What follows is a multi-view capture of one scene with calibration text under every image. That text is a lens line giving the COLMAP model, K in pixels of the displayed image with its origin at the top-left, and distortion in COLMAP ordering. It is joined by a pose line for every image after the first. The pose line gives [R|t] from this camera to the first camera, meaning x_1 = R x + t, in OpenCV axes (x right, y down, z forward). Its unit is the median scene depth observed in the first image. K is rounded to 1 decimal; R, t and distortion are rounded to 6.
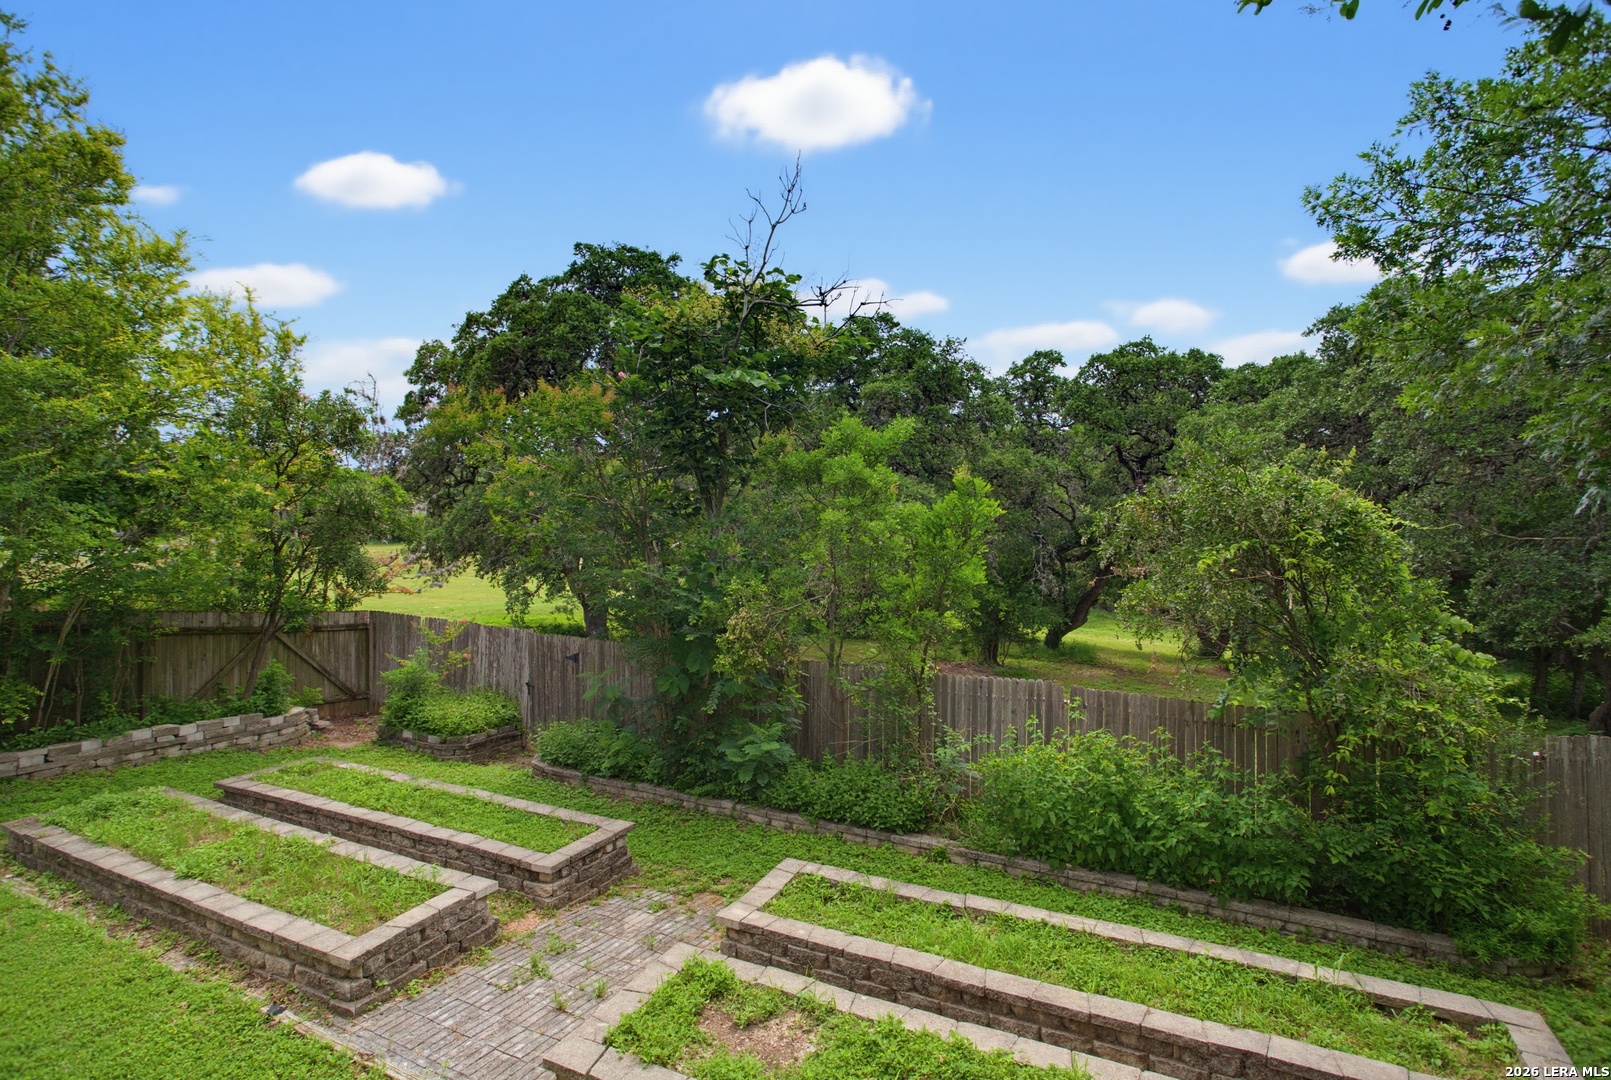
lens RADIAL K [[755.8, 0, 803.1], [0, 755.8, 539.7], [0, 0, 1]] dist [-0.008618, 0.001612]
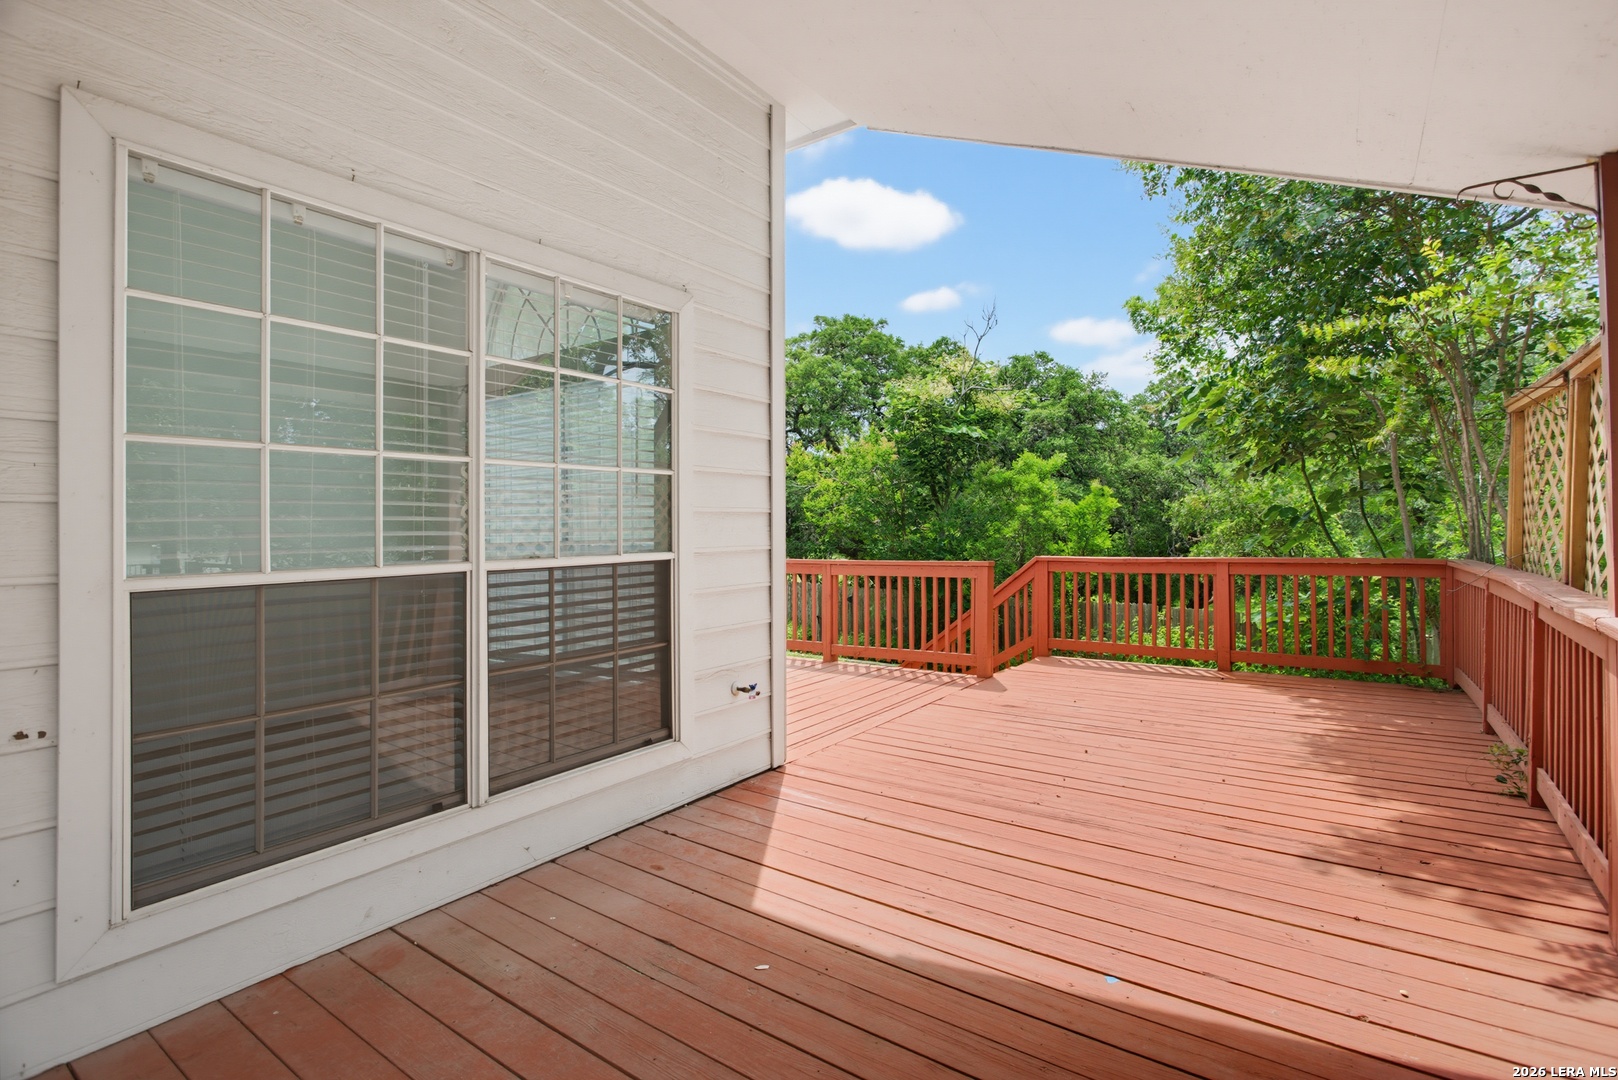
lens RADIAL K [[759.1, 0, 814.1], [0, 759.1, 528.4], [0, 0, 1]] dist [-0.008618, 0.001612]
pose [[0.984644, -0.004900, -0.174503, -0.058675], [0.003166, 0.999943, -0.010212, 0.014987], [0.174543, 0.009503, 0.984604, -0.392567]]
